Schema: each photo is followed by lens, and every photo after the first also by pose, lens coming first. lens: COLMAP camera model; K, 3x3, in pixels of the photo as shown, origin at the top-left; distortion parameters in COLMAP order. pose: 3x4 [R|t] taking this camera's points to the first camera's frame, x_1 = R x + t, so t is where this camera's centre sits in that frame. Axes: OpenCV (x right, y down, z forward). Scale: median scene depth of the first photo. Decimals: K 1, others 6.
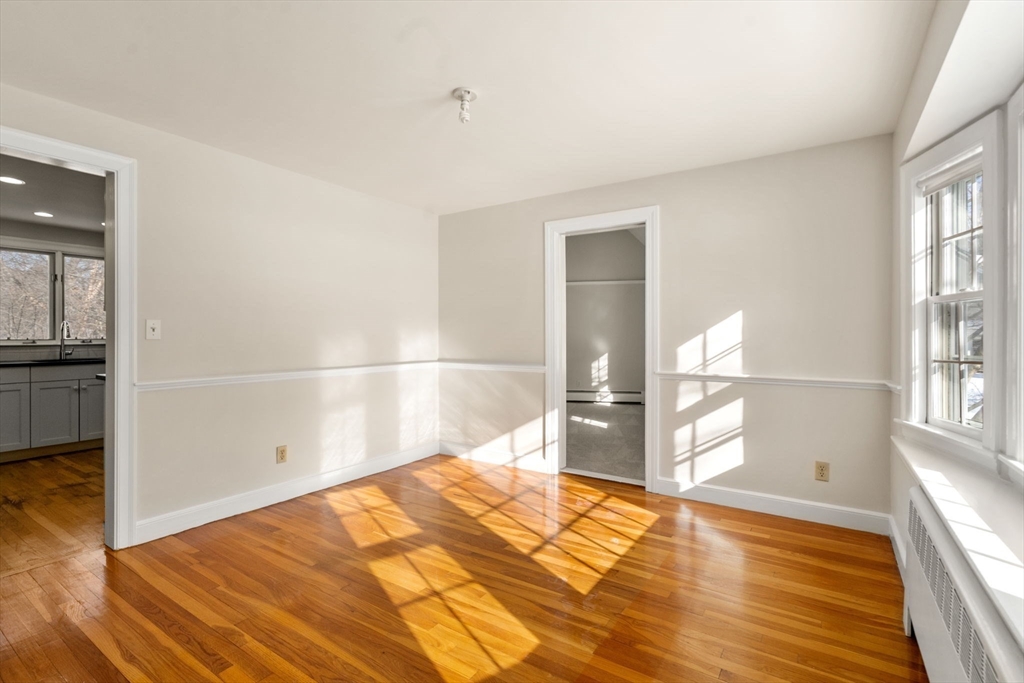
lens RADIAL K [[478.5, 0, 513.2], [0, 478.5, 334.0], [0, 0, 1]] dist [-0.011790, -0.000060]
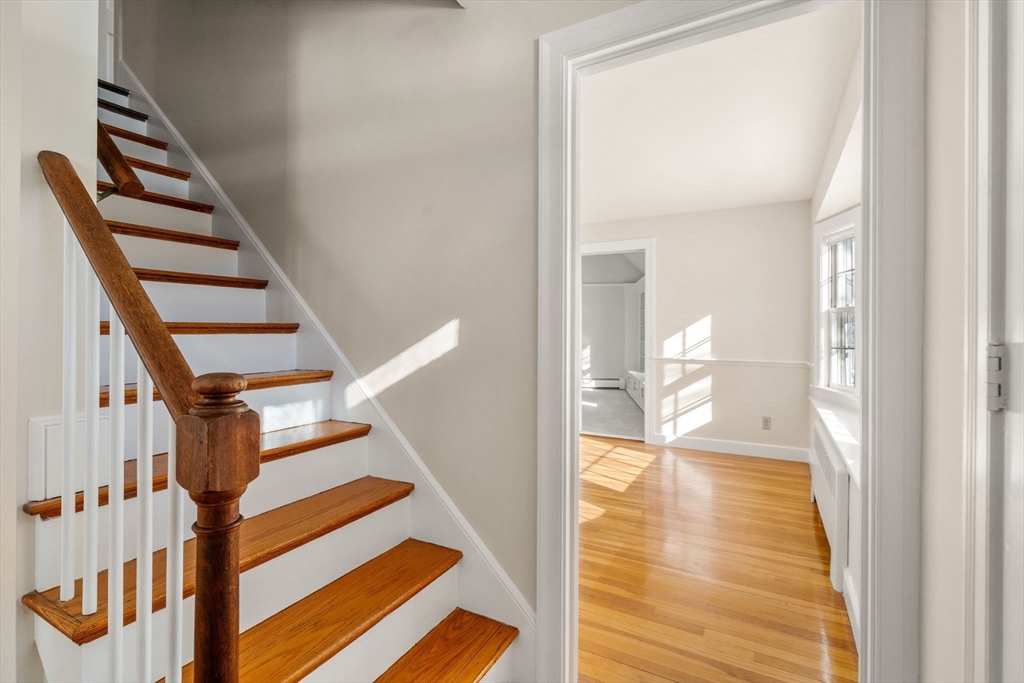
lens RADIAL K [[482.3, 0, 485.1], [0, 482.3, 330.7], [0, 0, 1]] dist [0.001388, 0.000042]
pose [[0.998828, -0.000141, 0.048406, -0.284540], [0.000059, 0.999999, 0.001701, -0.002562], [-0.048407, -0.001696, 0.998826, -0.442441]]
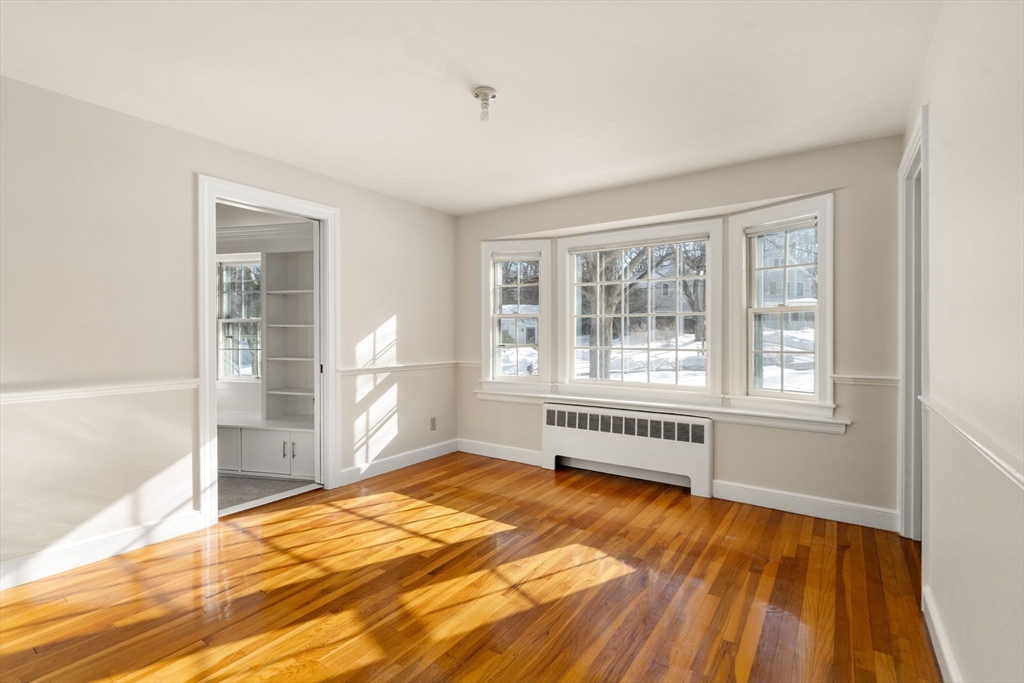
lens RADIAL K [[478.5, 0, 513.2], [0, 478.5, 334.0], [0, 0, 1]] dist [-0.011790, -0.000060]
pose [[0.007894, -0.000038, 0.999969, -0.852278], [-0.000283, 1.000000, 0.000040, 0.002924], [-0.999969, -0.000283, 0.007894, 0.717568]]
